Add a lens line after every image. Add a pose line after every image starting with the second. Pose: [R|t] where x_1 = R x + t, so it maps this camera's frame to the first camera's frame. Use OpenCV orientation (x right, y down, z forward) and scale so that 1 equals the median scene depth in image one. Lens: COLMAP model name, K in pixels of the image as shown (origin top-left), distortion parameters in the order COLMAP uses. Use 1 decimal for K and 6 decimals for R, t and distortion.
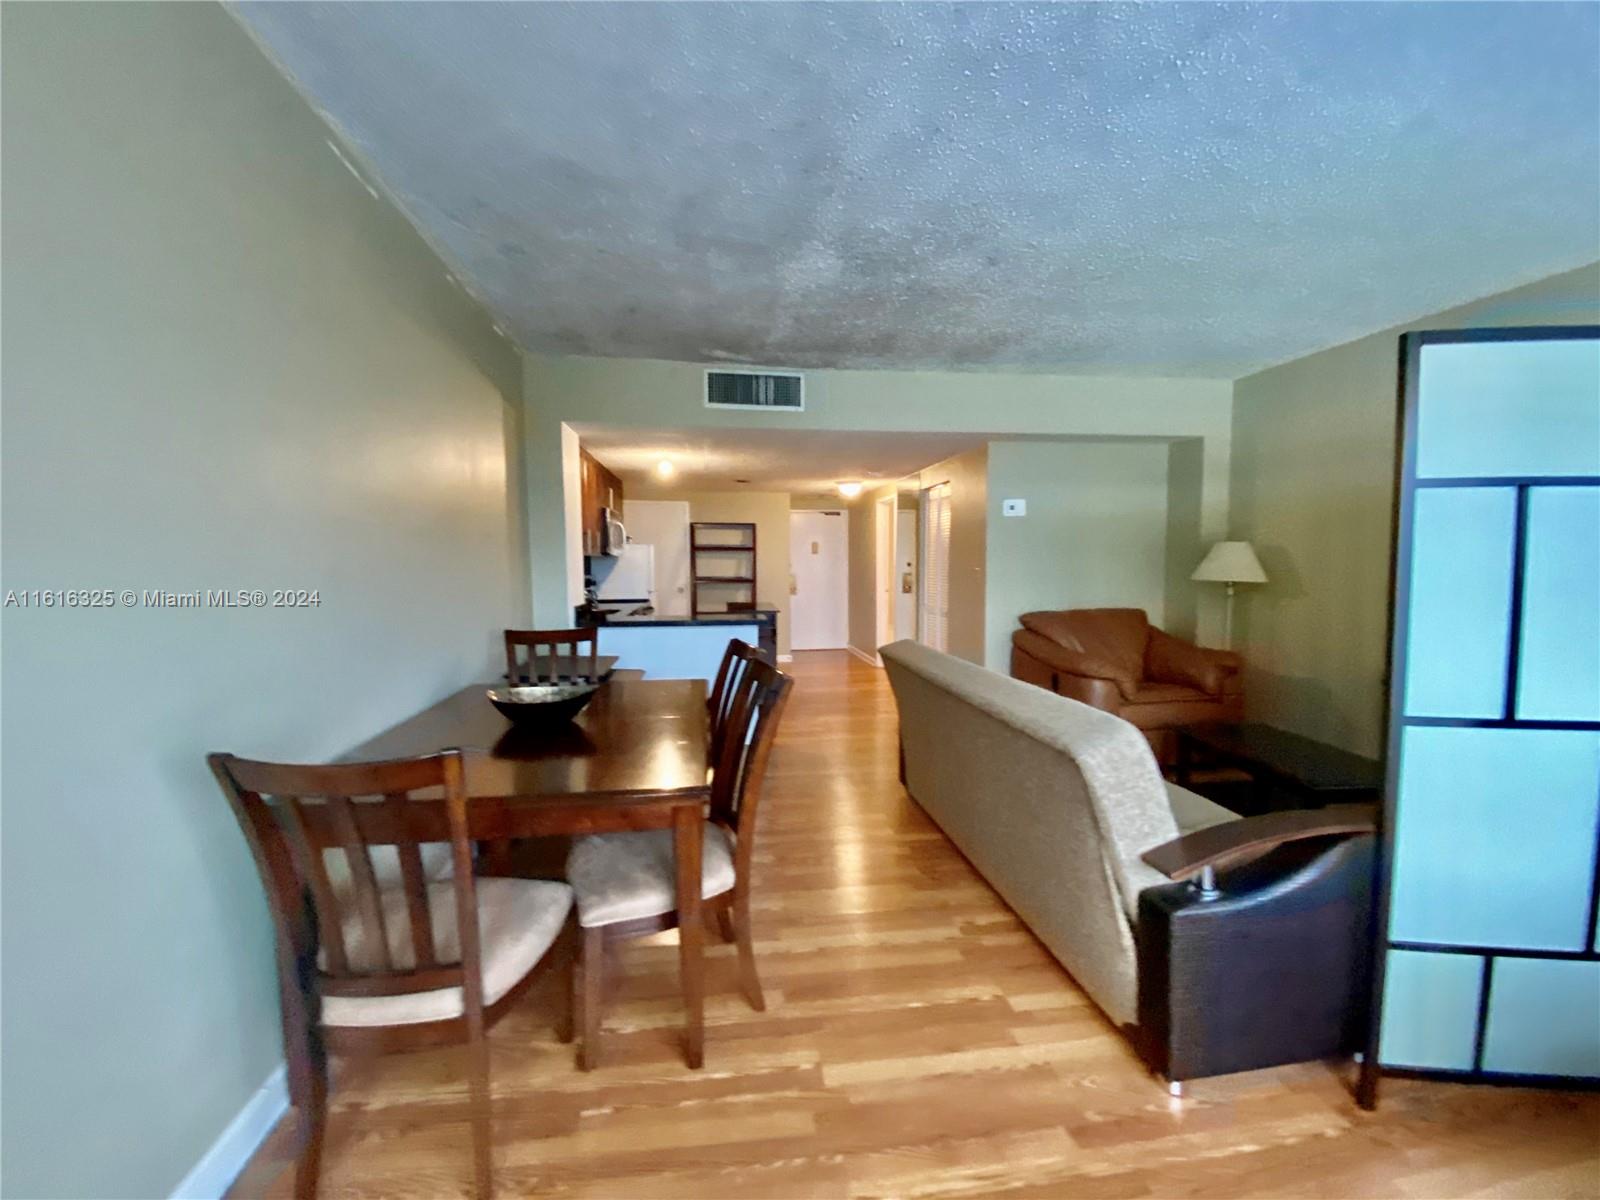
lens RADIAL K [[639.3, 0, 790.2], [0, 639.3, 602.4], [0, 0, 1]] dist [0.007870, -0.013684]
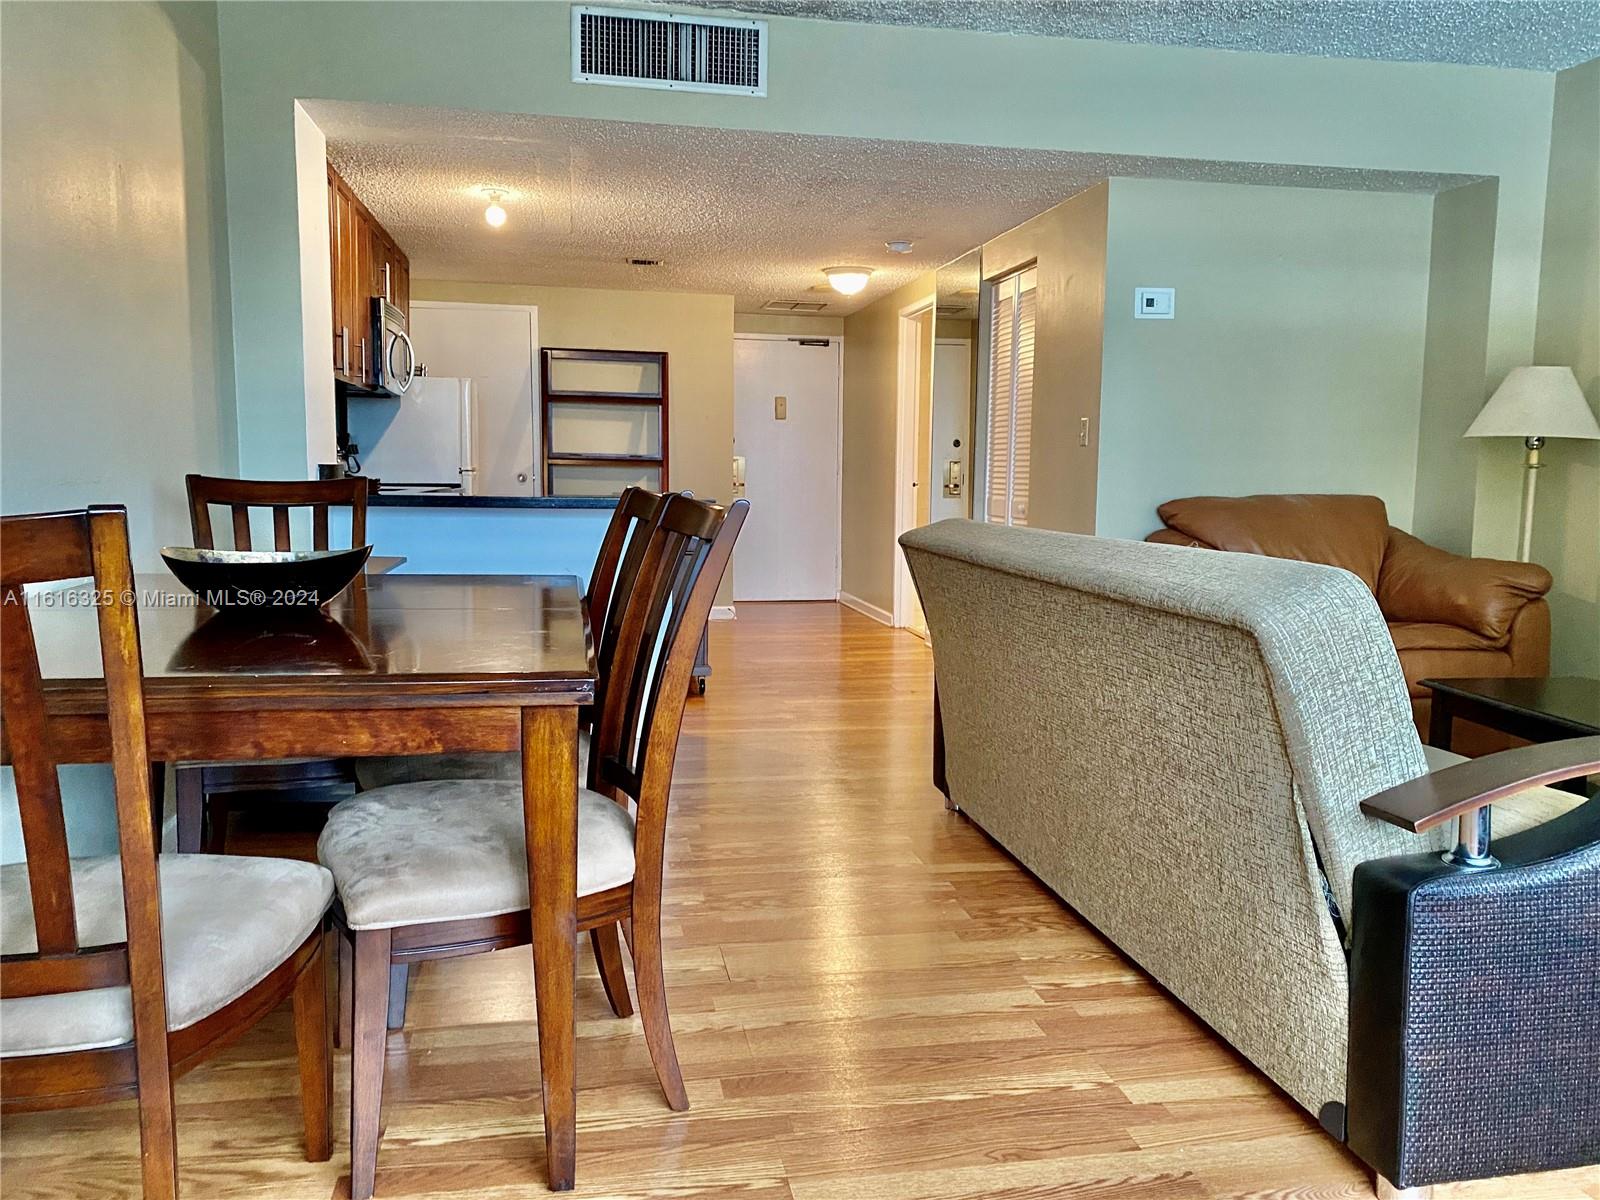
lens RADIAL K [[1211.8, 0, 800.0], [0, 1211.8, 600.0], [0, 0, 1]] dist [0.003741, -0.005183]
pose [[0.998178, 0.012227, 0.059082, -0.007665], [-0.014858, 0.998908, 0.044305, 0.125334], [-0.058476, -0.045102, 0.997269, -0.020277]]
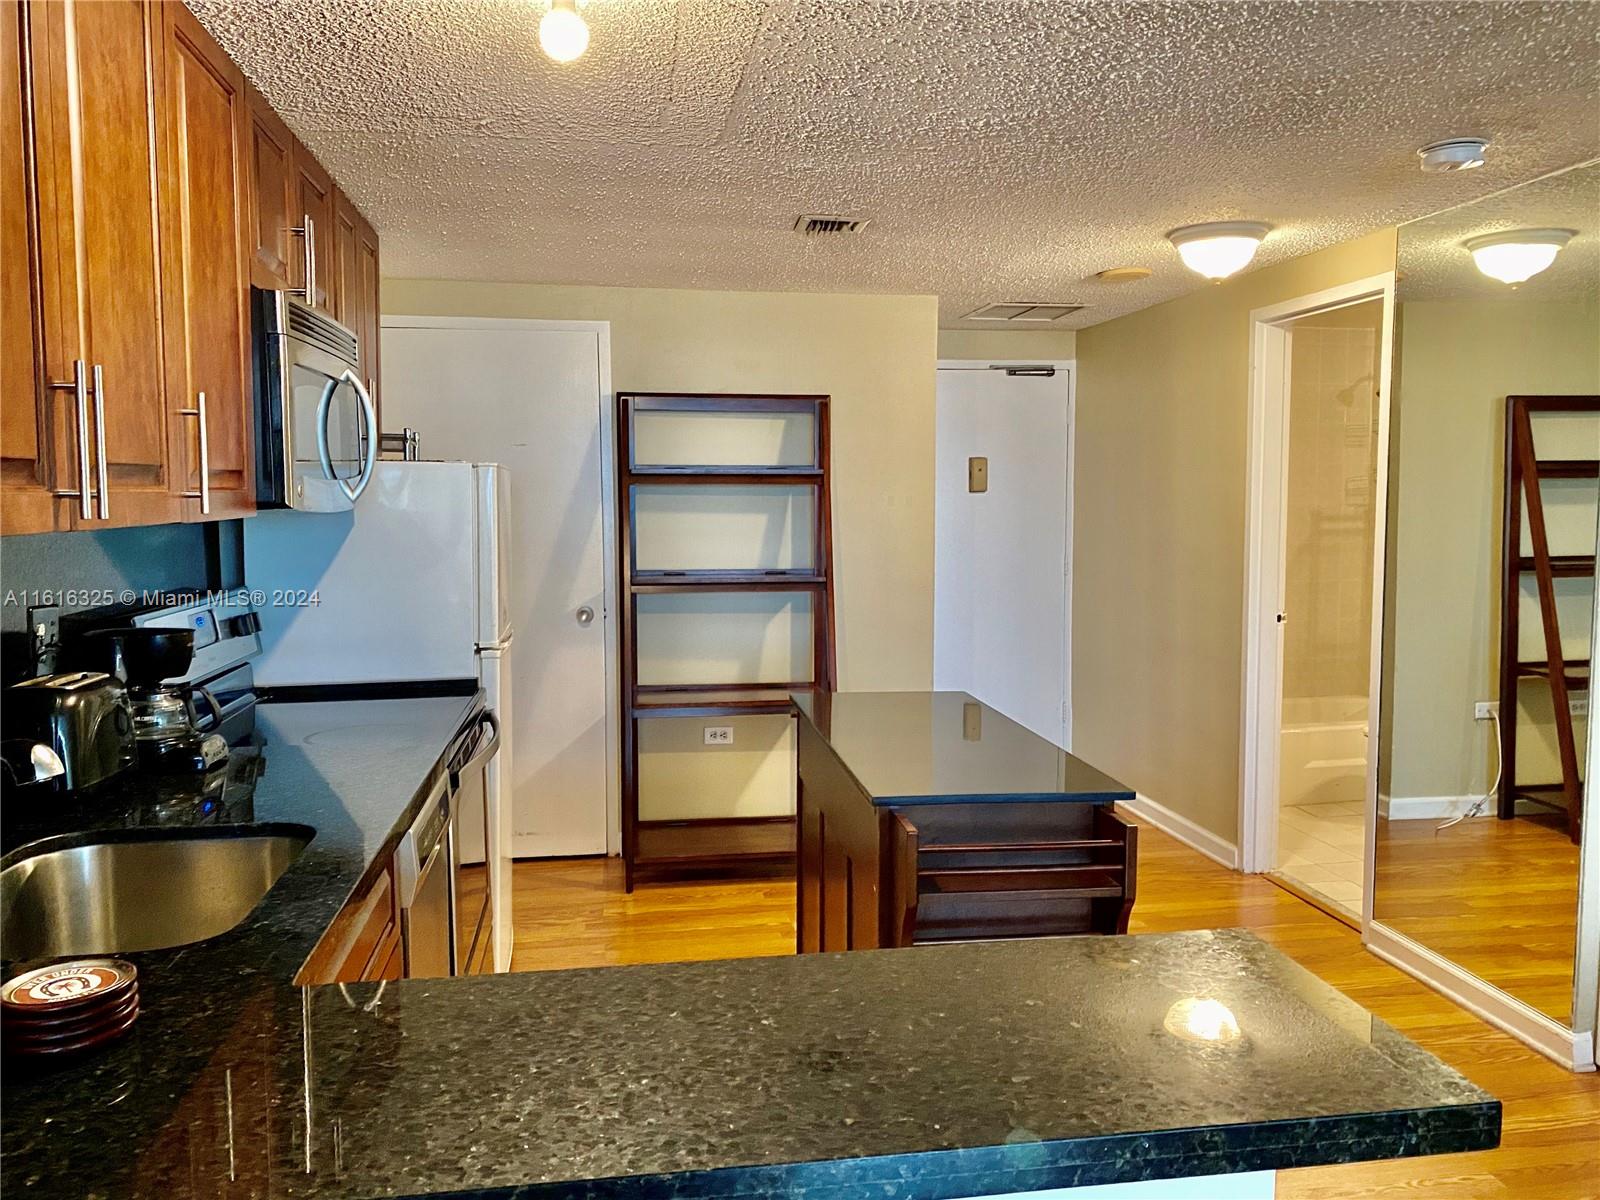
lens RADIAL K [[1202.8, 0, 796.9], [0, 1202.8, 592.3], [0, 0, 1]] dist [0.050550, -0.006030]
pose [[0.999411, -0.004728, 0.033981, -0.338306], [0.004084, 0.999811, 0.019002, -0.149898], [-0.034064, -0.018852, 0.999242, 1.576642]]
